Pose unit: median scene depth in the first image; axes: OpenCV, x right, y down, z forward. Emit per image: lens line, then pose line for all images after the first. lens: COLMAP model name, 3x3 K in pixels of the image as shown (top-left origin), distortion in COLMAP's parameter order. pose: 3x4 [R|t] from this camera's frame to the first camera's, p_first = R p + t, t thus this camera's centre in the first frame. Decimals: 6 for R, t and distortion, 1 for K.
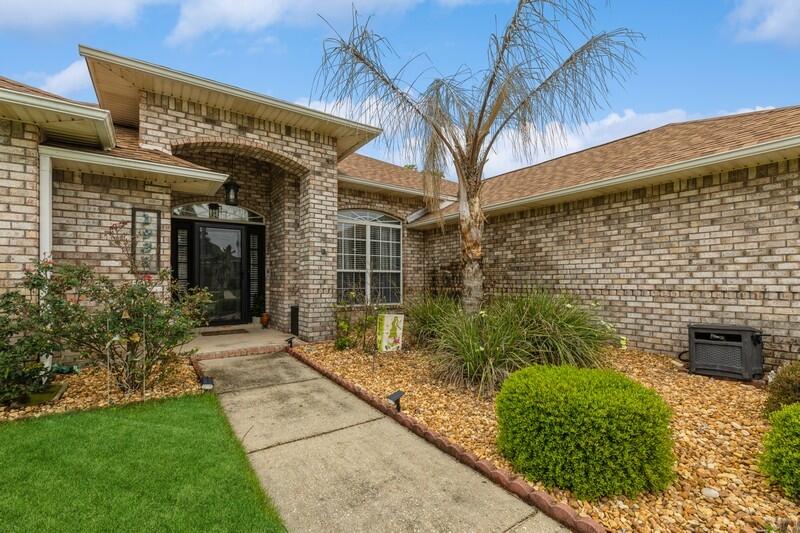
lens RADIAL K [[362.7, 0, 402.6], [0, 362.7, 283.0], [0, 0, 1]] dist [0.001915, -0.000054]
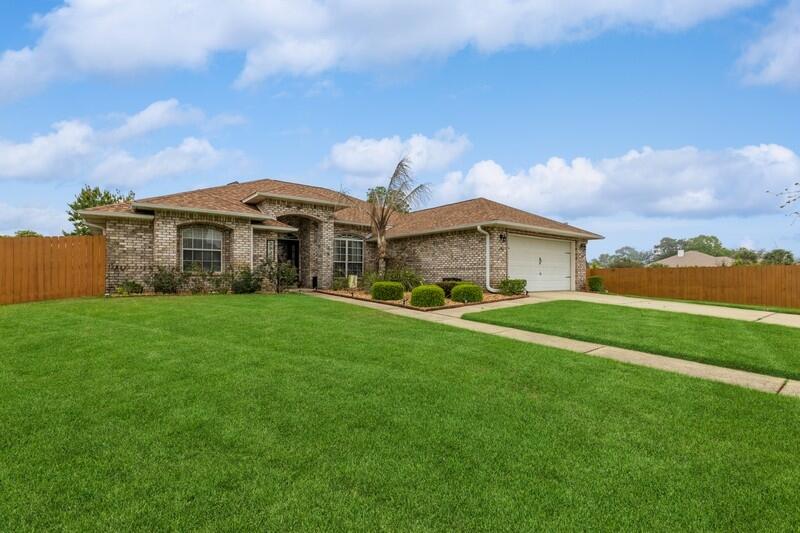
lens RADIAL K [[362.7, 0, 402.6], [0, 362.7, 283.0], [0, 0, 1]] dist [0.001915, -0.000054]
pose [[0.998913, 0.003211, 0.046501, 0.171016], [-0.003910, 0.999881, 0.014940, 0.072483], [-0.046447, -0.015106, 0.998807, -1.459119]]
